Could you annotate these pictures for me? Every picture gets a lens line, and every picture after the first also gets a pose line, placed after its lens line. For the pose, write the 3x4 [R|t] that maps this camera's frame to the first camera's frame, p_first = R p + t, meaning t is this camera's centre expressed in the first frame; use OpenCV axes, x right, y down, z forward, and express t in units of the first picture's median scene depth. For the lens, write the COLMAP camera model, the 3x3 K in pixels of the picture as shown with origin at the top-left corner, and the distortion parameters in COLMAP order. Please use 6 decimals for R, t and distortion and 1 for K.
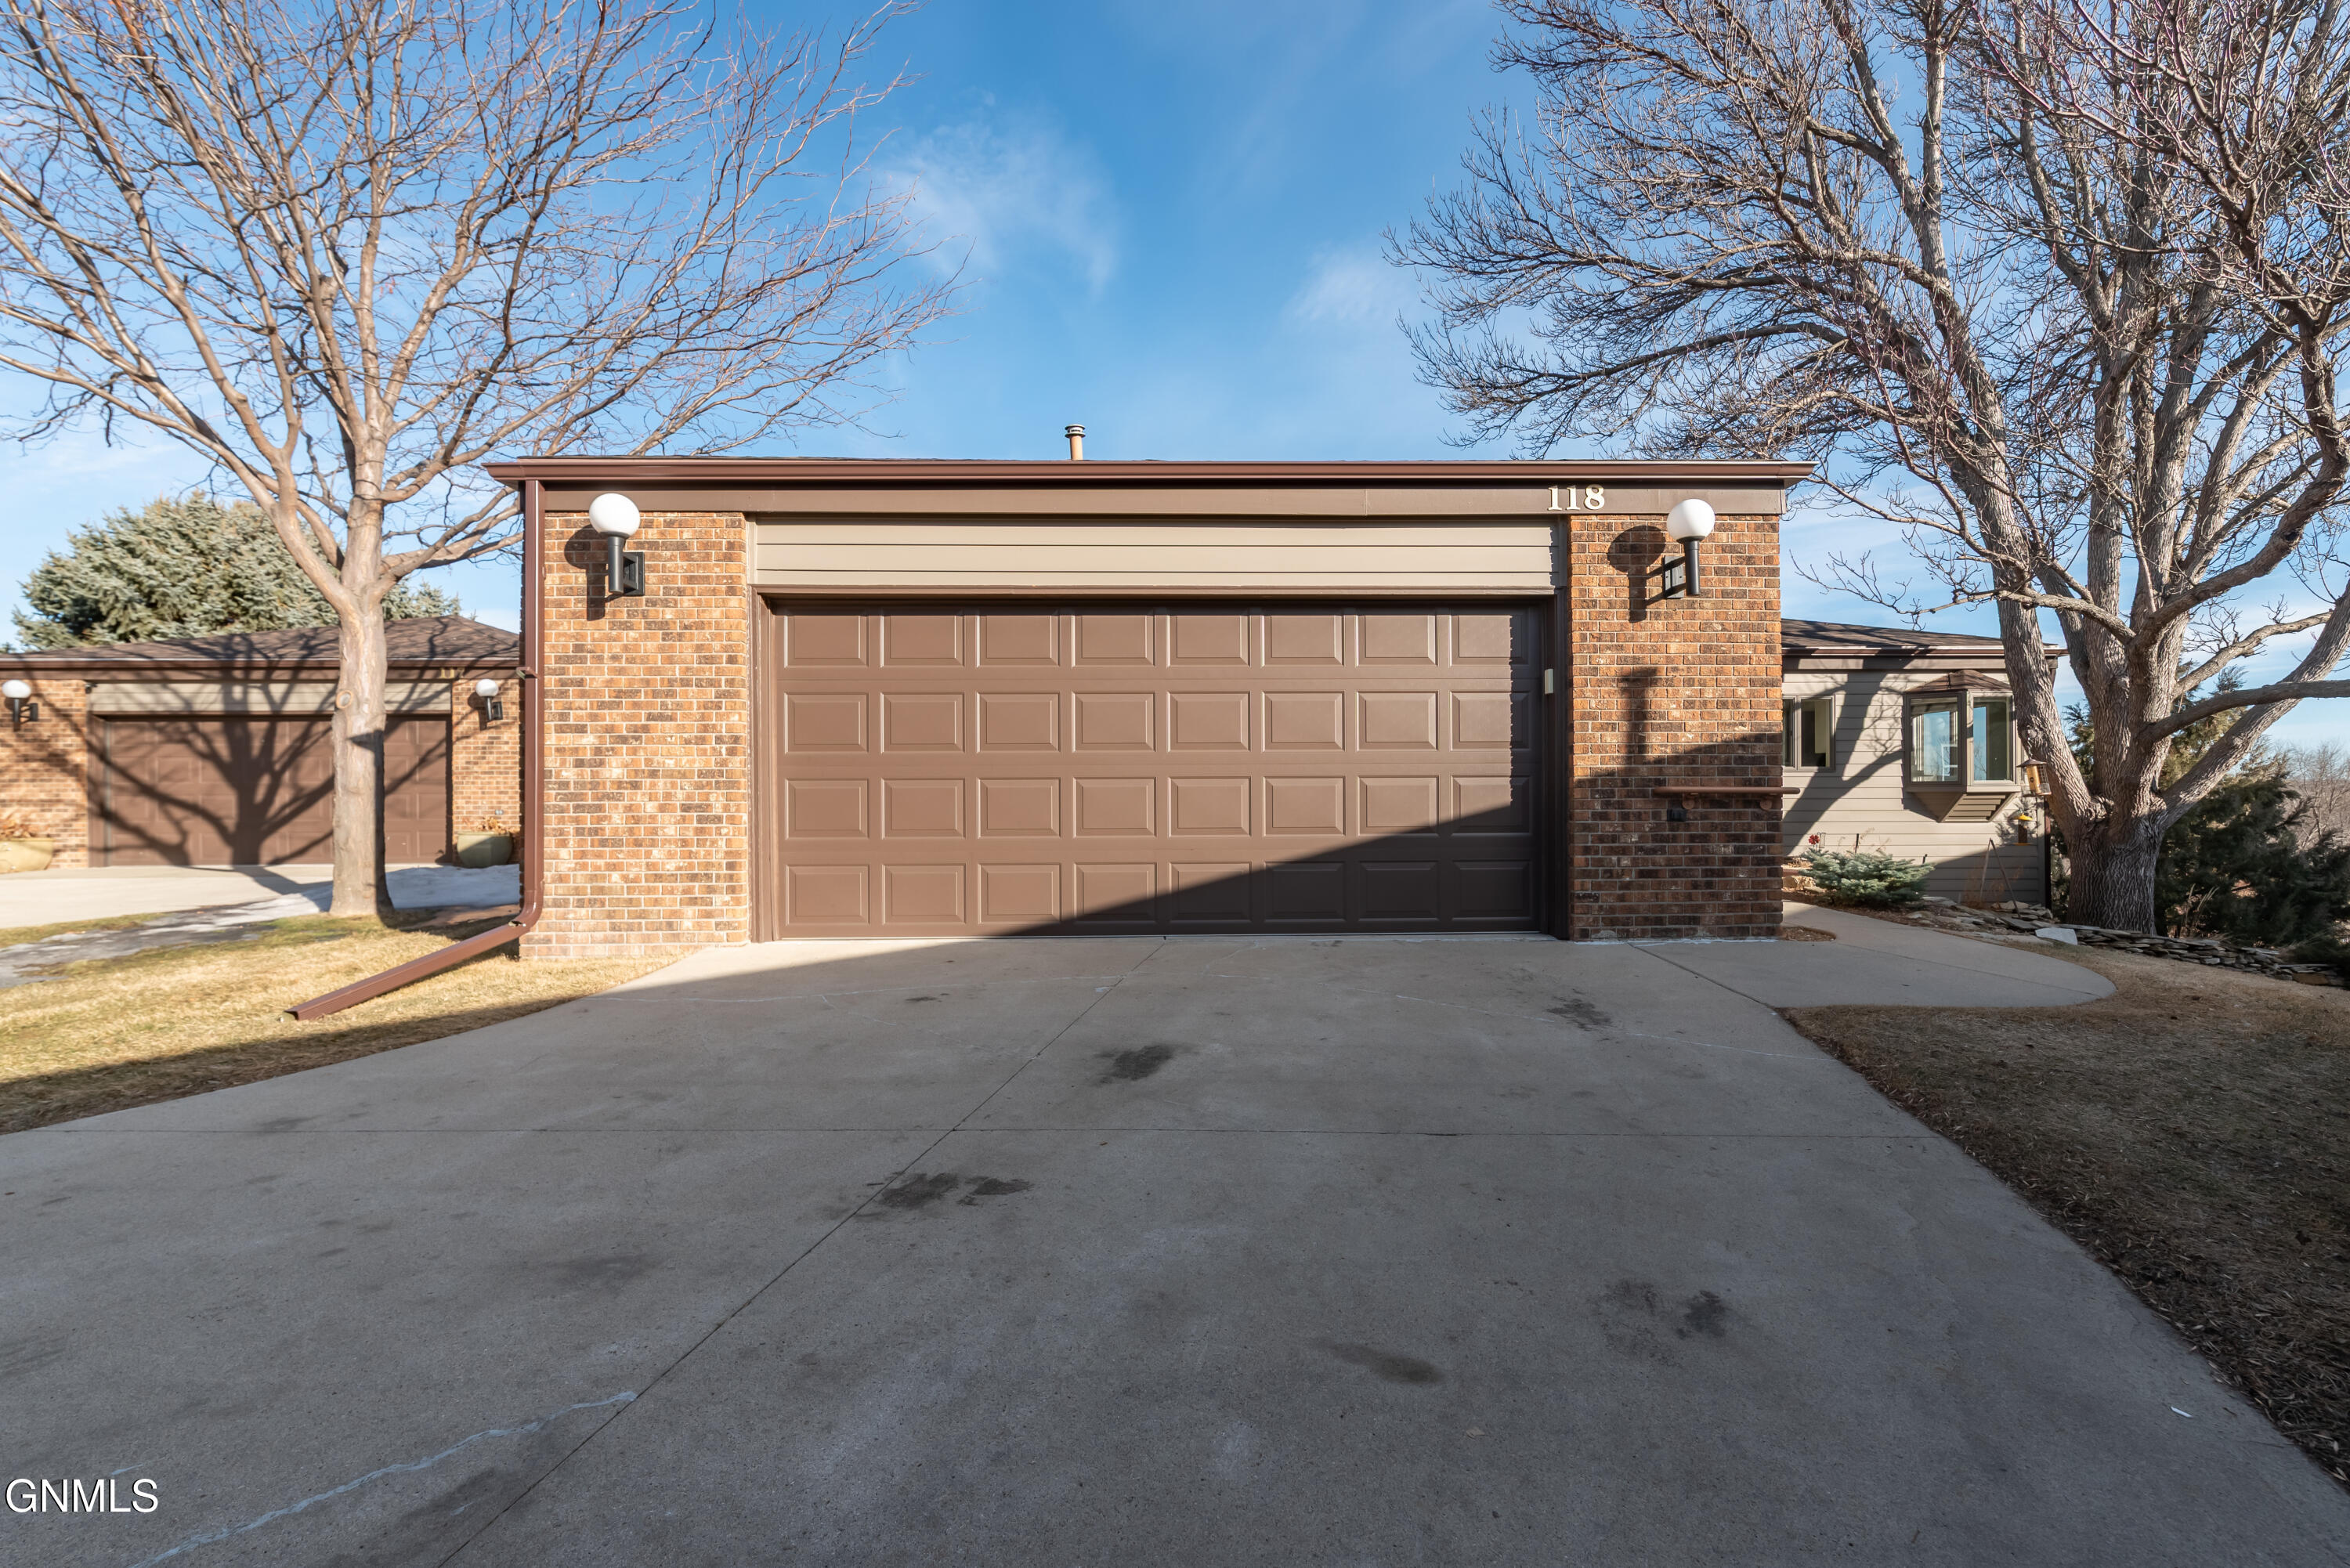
lens RADIAL K [[1014.1, 0, 1177.2], [0, 1014.1, 794.6], [0, 0, 1]] dist [-0.000052, -0.000724]
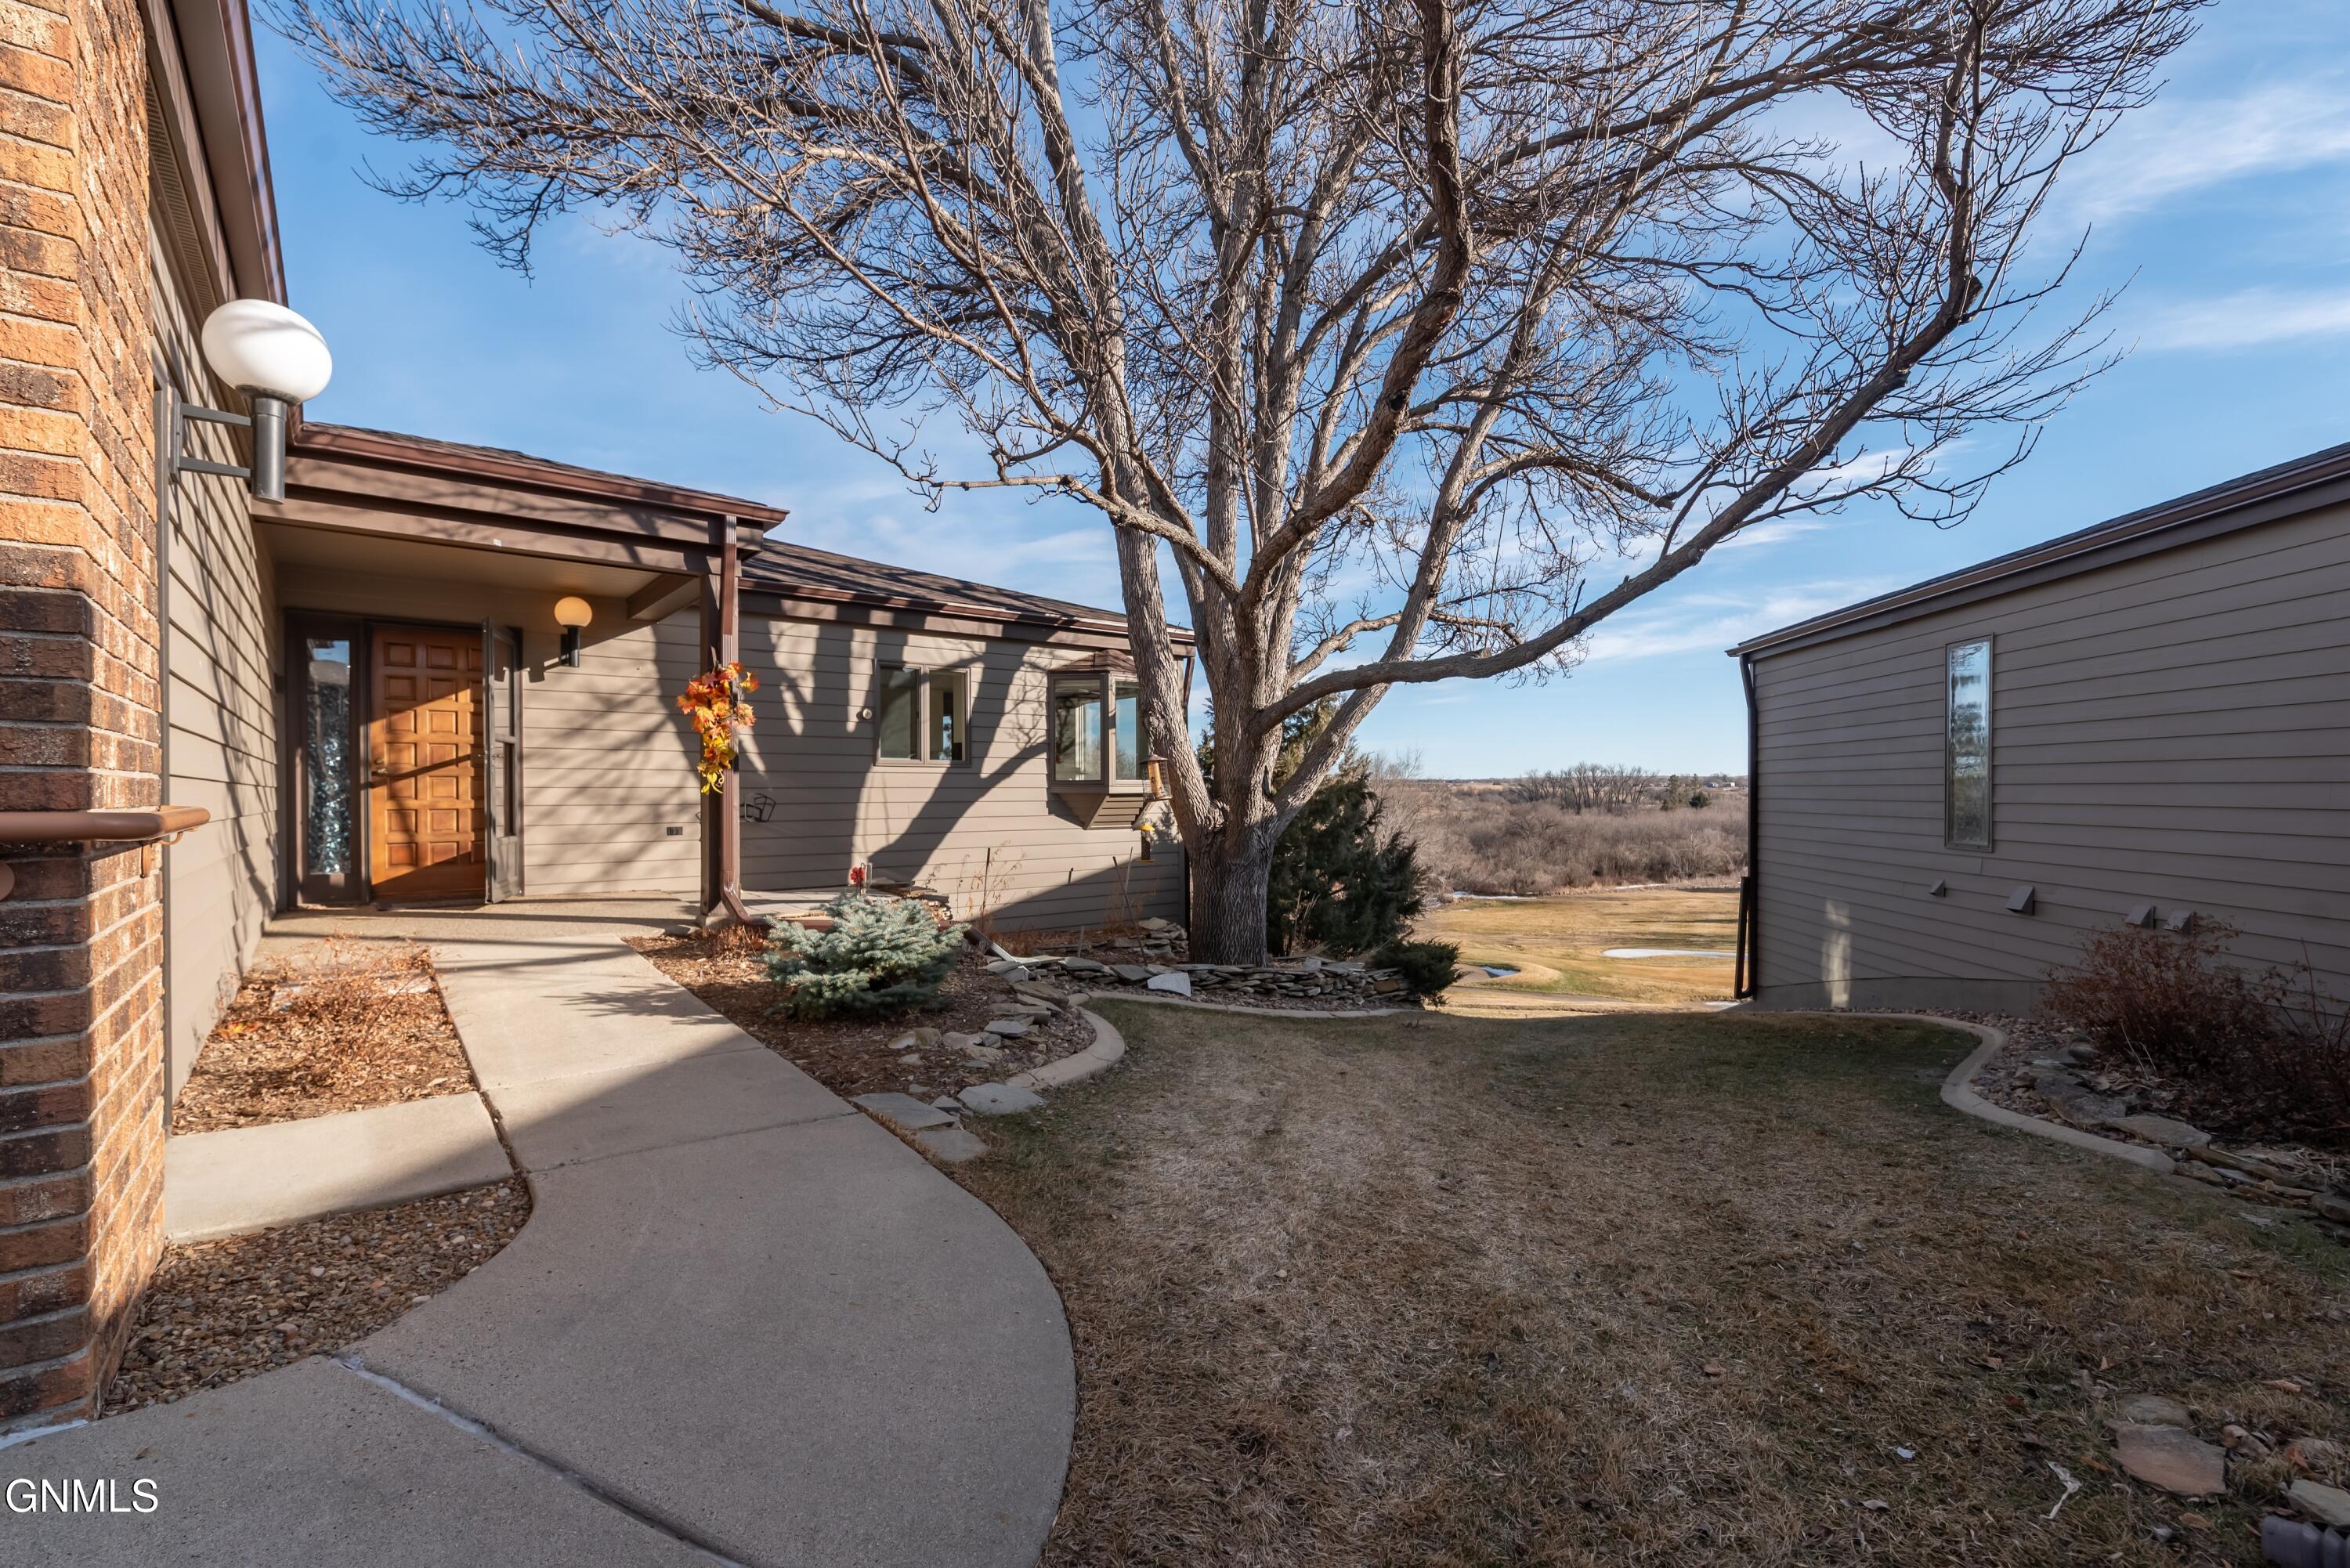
lens RADIAL K [[1014.1, 0, 1175.7], [0, 1014.1, 788.0], [0, 0, 1]] dist [-0.000052, -0.000724]
pose [[0.793120, 0.002101, 0.609062, 0.325821], [-0.001925, 0.999998, -0.000943, -0.006546], [-0.609063, -0.000424, 0.793122, 0.314045]]
